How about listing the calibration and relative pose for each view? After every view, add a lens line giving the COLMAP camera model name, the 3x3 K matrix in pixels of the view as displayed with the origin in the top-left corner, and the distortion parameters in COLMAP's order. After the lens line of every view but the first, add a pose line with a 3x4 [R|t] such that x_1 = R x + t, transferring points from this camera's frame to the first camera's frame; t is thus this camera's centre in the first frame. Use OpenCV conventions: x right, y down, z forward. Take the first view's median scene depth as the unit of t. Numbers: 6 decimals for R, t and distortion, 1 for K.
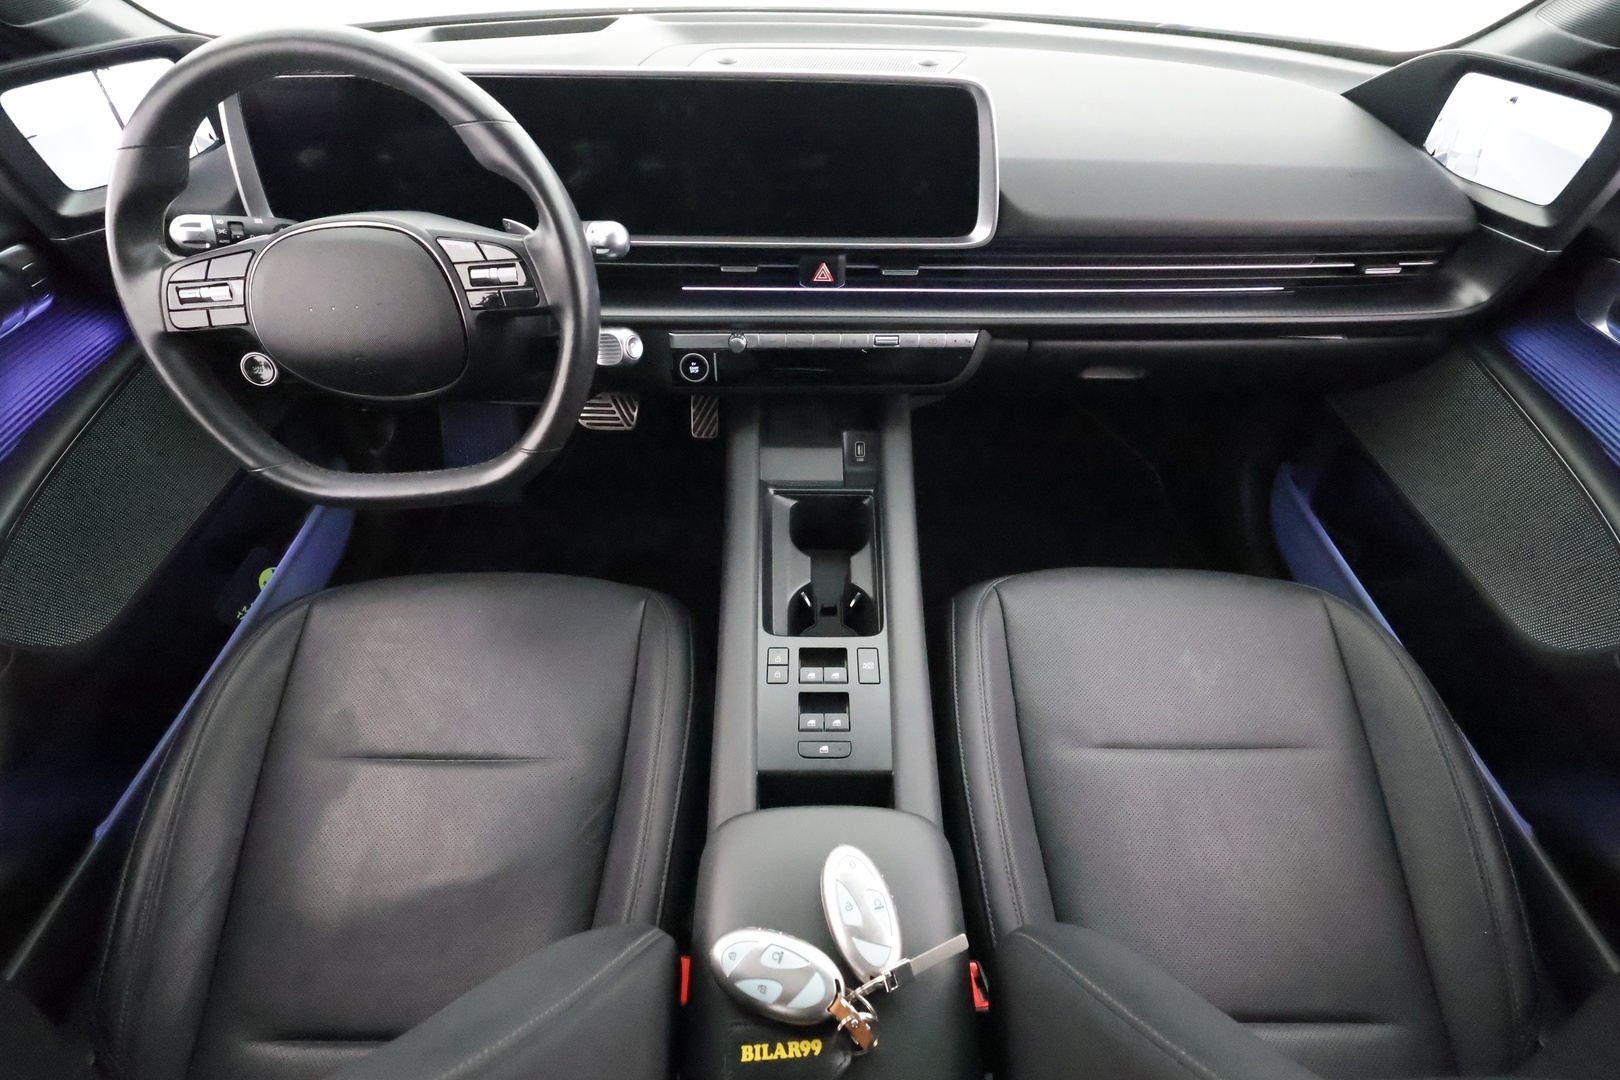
lens RADIAL K [[743.3, 0, 789.9], [0, 743.3, 542.9], [0, 0, 1]] dist [-0.006442, 0.001023]
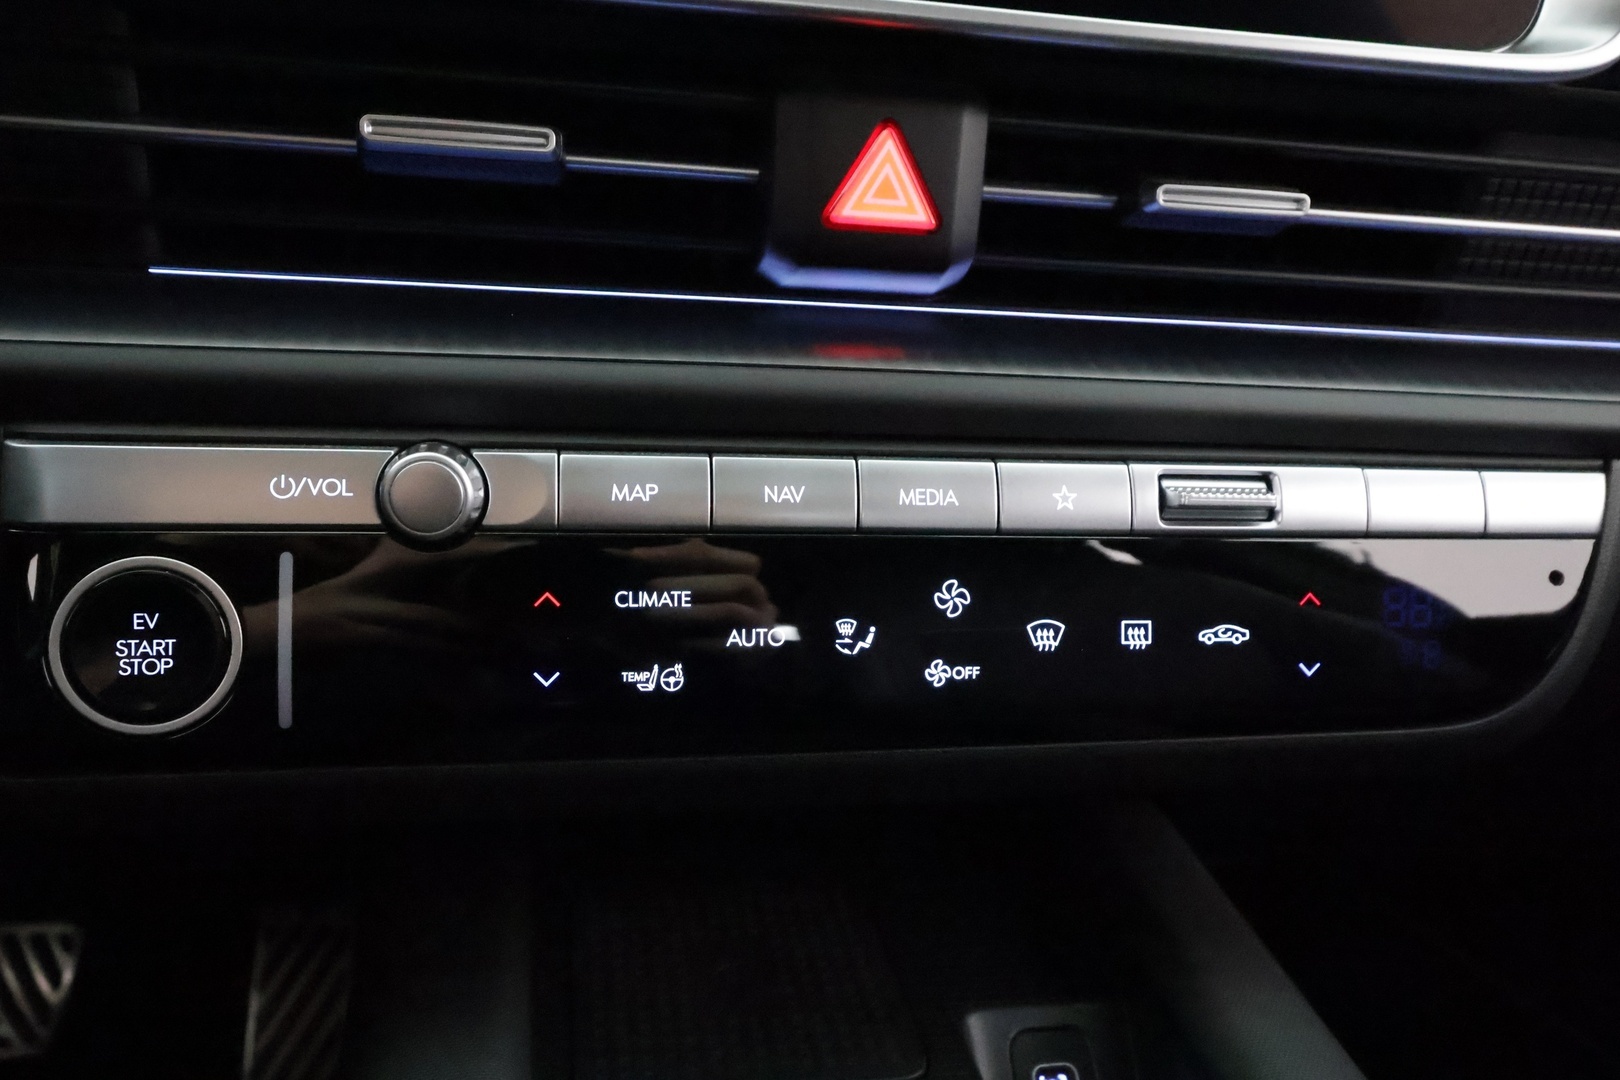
lens RADIAL K [[1283.2, 0, 806.5], [0, 1283.2, 512.8], [0, 0, 1]] dist [0.007810, 0.003449]
pose [[0.977443, 0.012715, 0.210818, -0.049825], [0.098888, 0.854459, -0.510020, -0.108132], [-0.186620, 0.519363, 0.833927, 0.751751]]
